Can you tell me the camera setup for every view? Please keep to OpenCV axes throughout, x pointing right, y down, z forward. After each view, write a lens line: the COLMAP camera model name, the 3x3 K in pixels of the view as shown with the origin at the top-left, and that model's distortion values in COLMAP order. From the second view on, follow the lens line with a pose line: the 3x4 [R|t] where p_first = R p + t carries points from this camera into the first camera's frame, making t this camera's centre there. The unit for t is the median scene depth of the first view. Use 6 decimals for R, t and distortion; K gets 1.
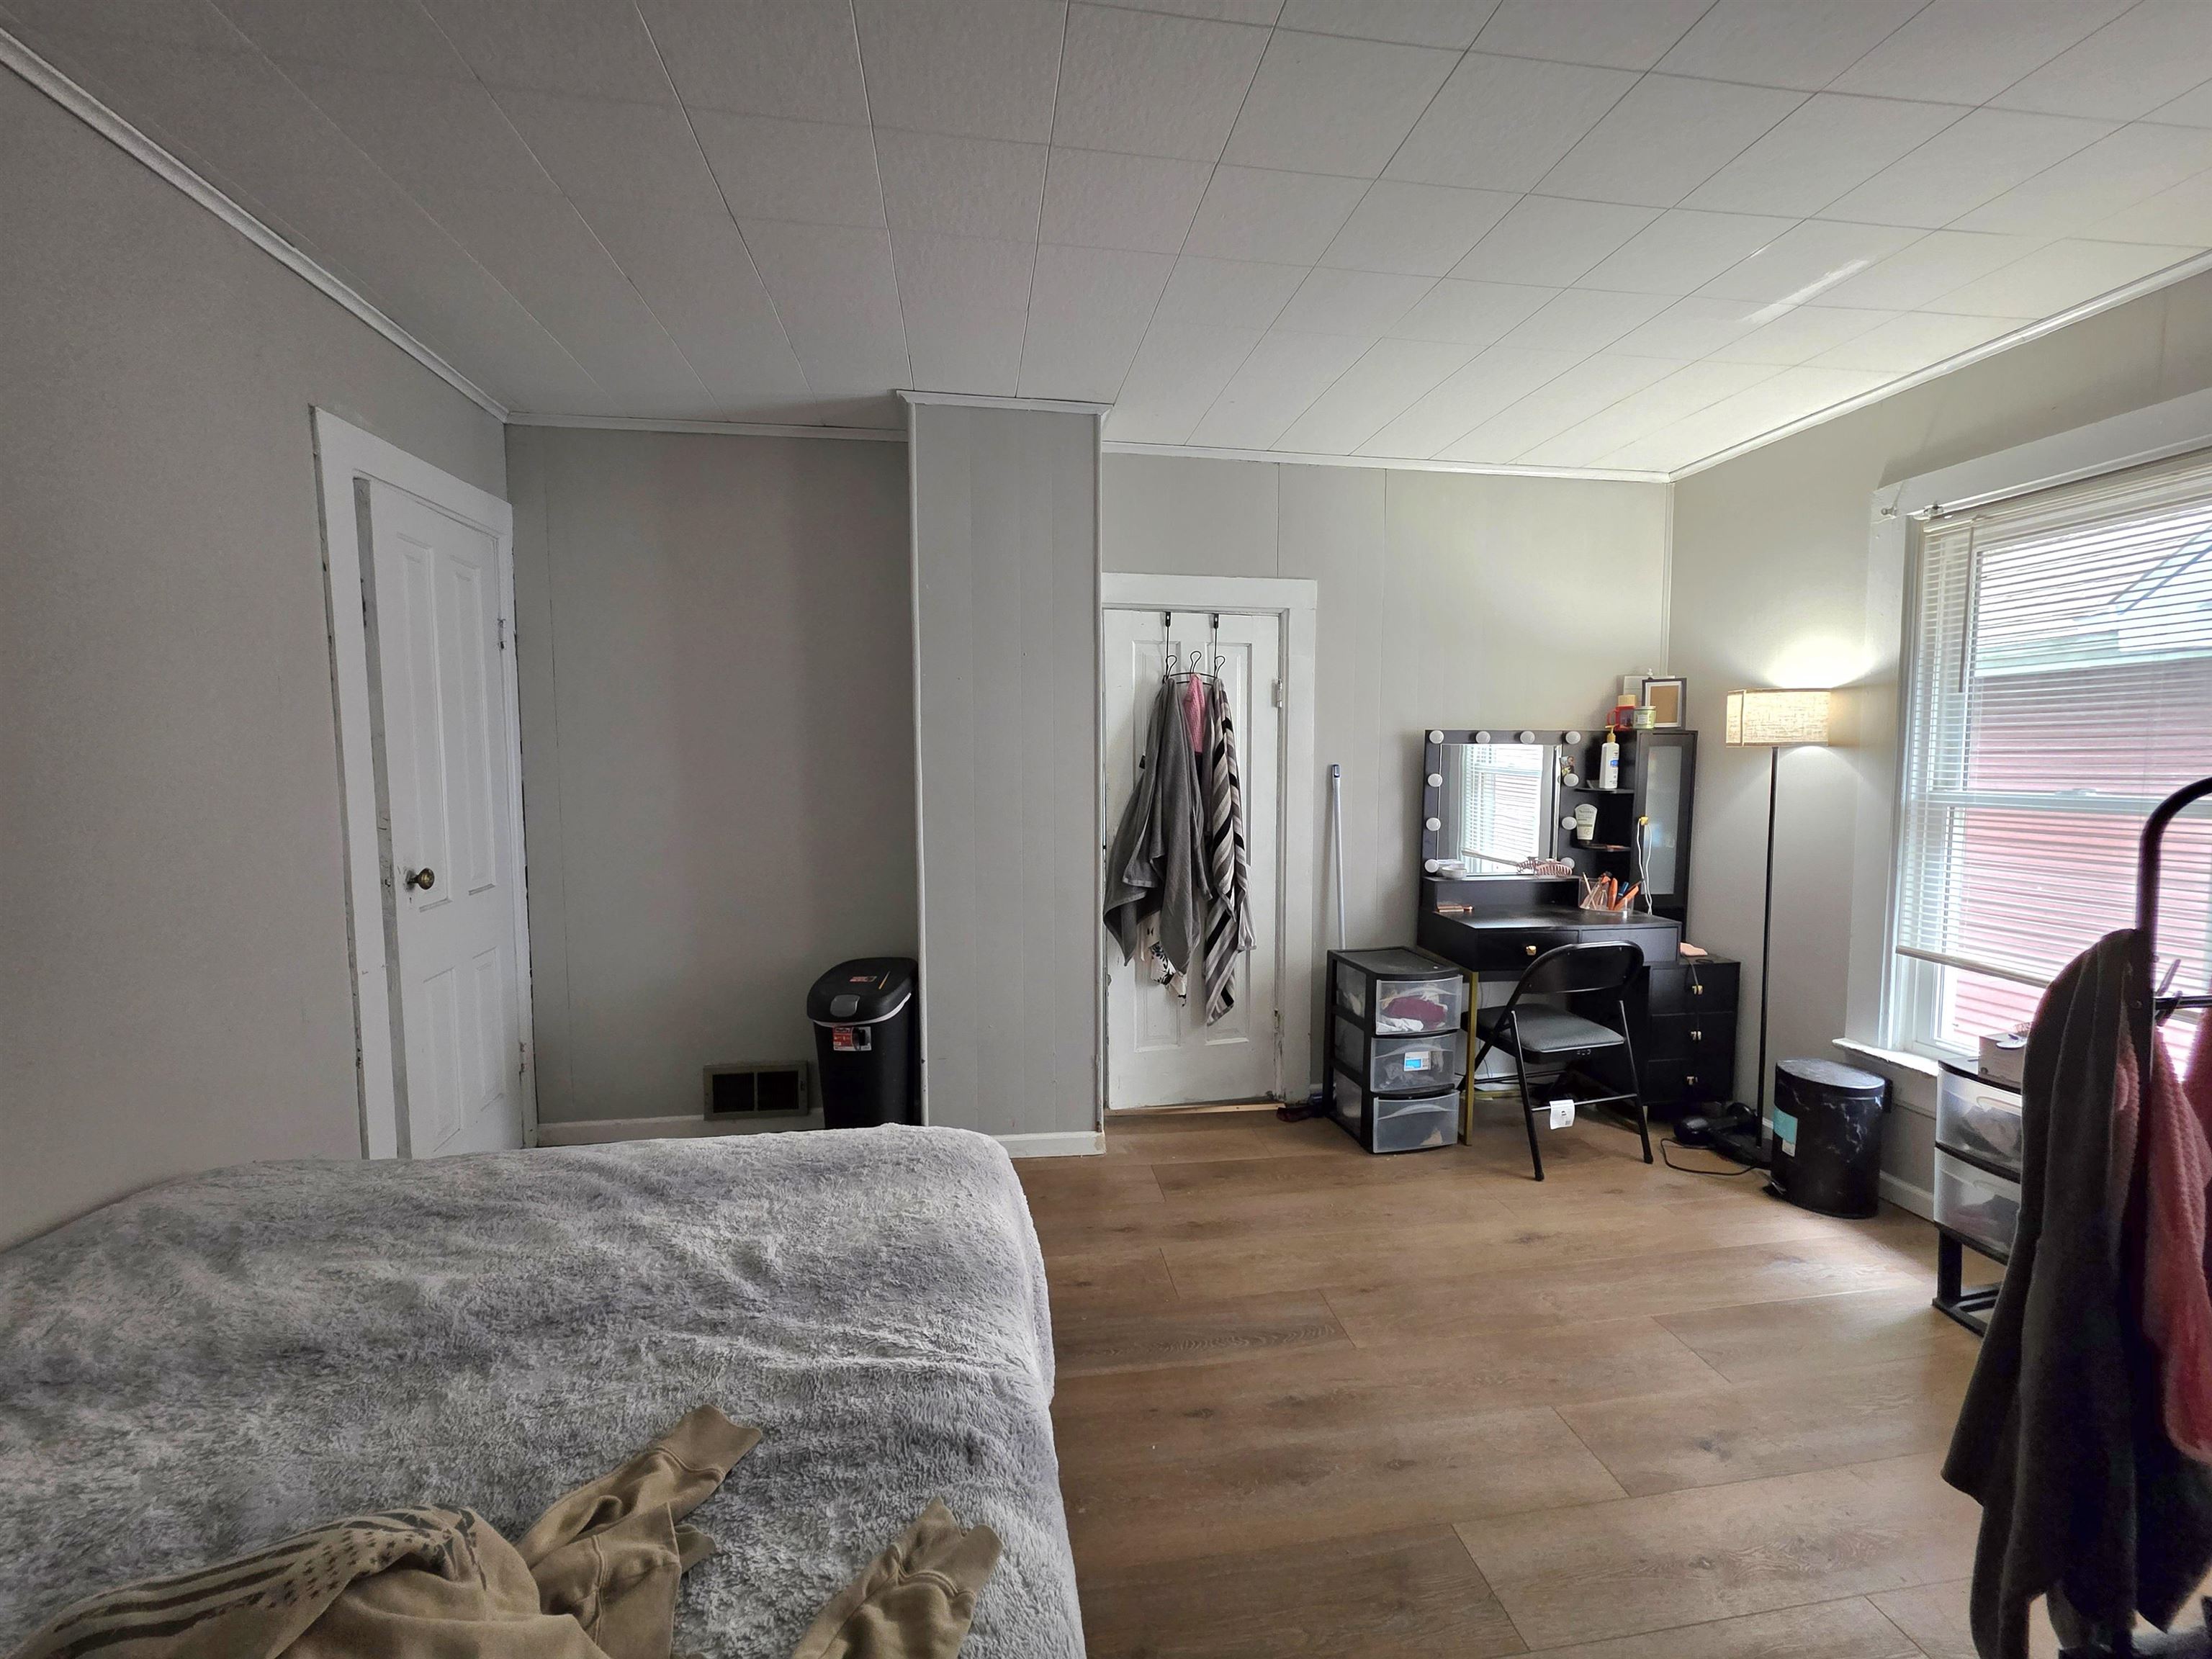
lens RADIAL K [[877.8, 0, 1094.9], [0, 877.8, 817.3], [0, 0, 1]] dist [0.000066, -0.000057]
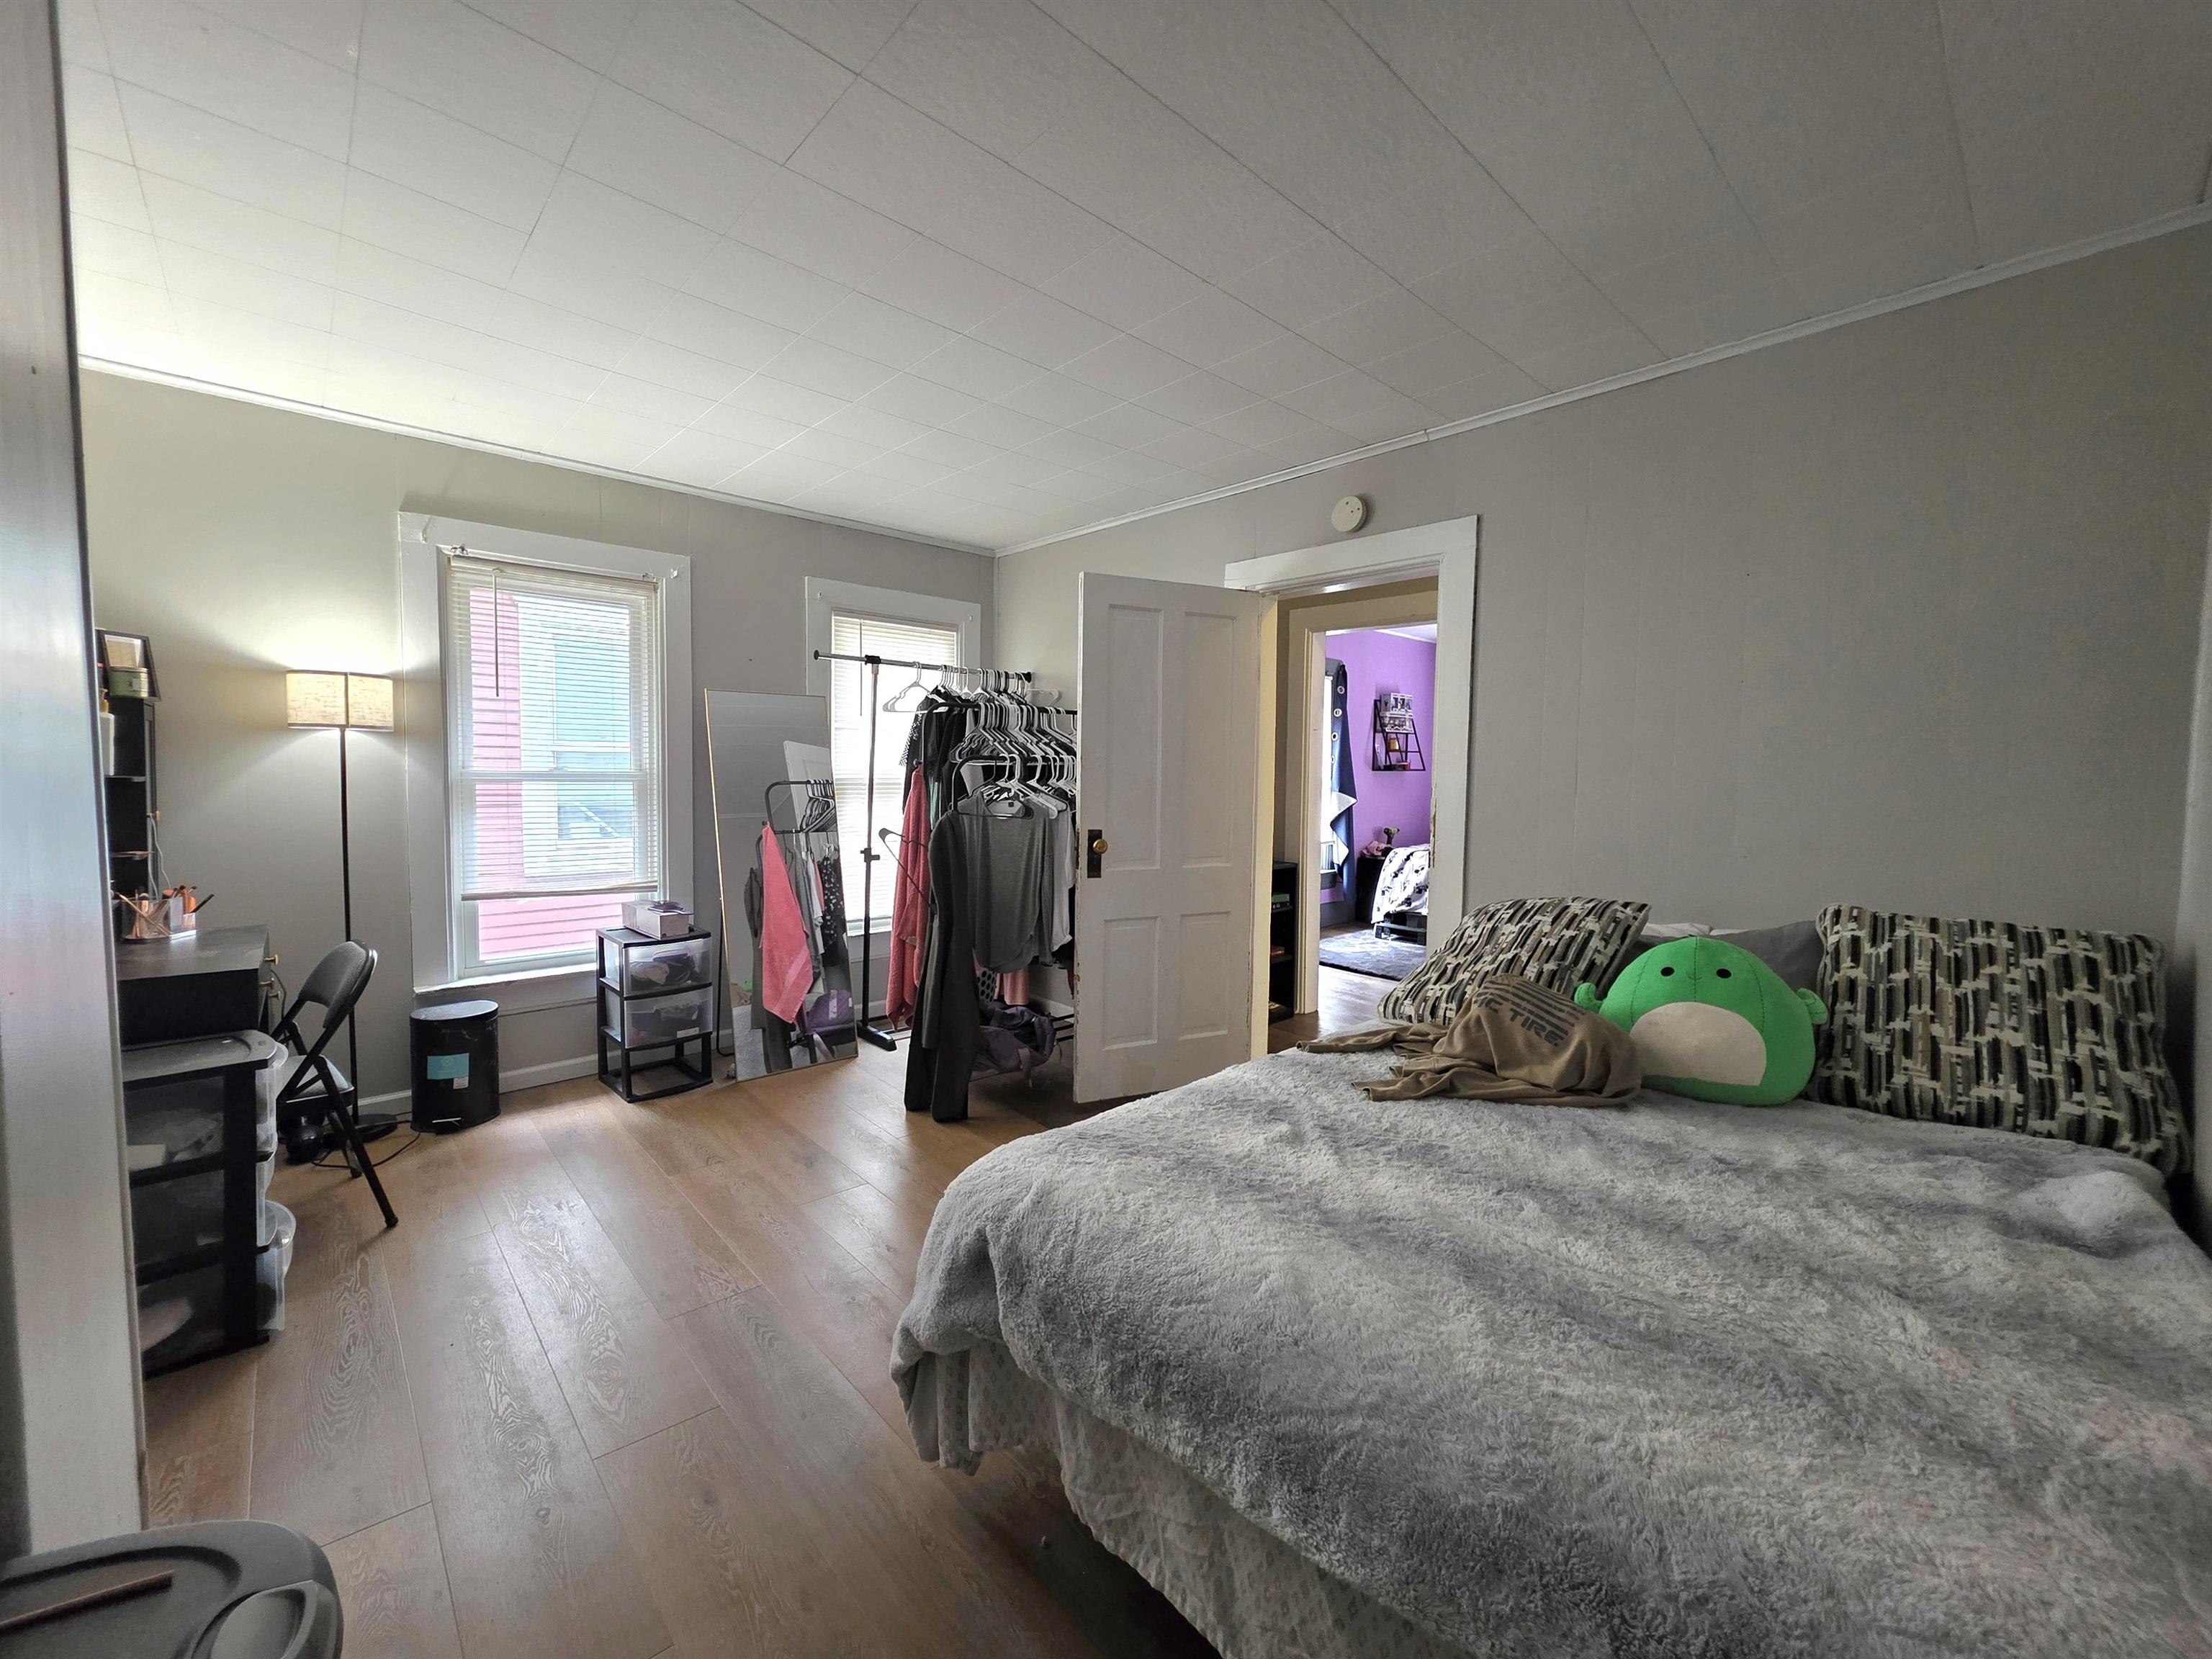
lens RADIAL K [[877.8, 0, 1094.9], [0, 877.8, 817.3], [0, 0, 1]] dist [0.000066, -0.000057]
pose [[-0.556372, -0.057405, 0.828948, -0.614333], [0.041460, 0.994450, 0.096692, -0.046148], [-0.829899, 0.088165, -0.550904, 0.929585]]
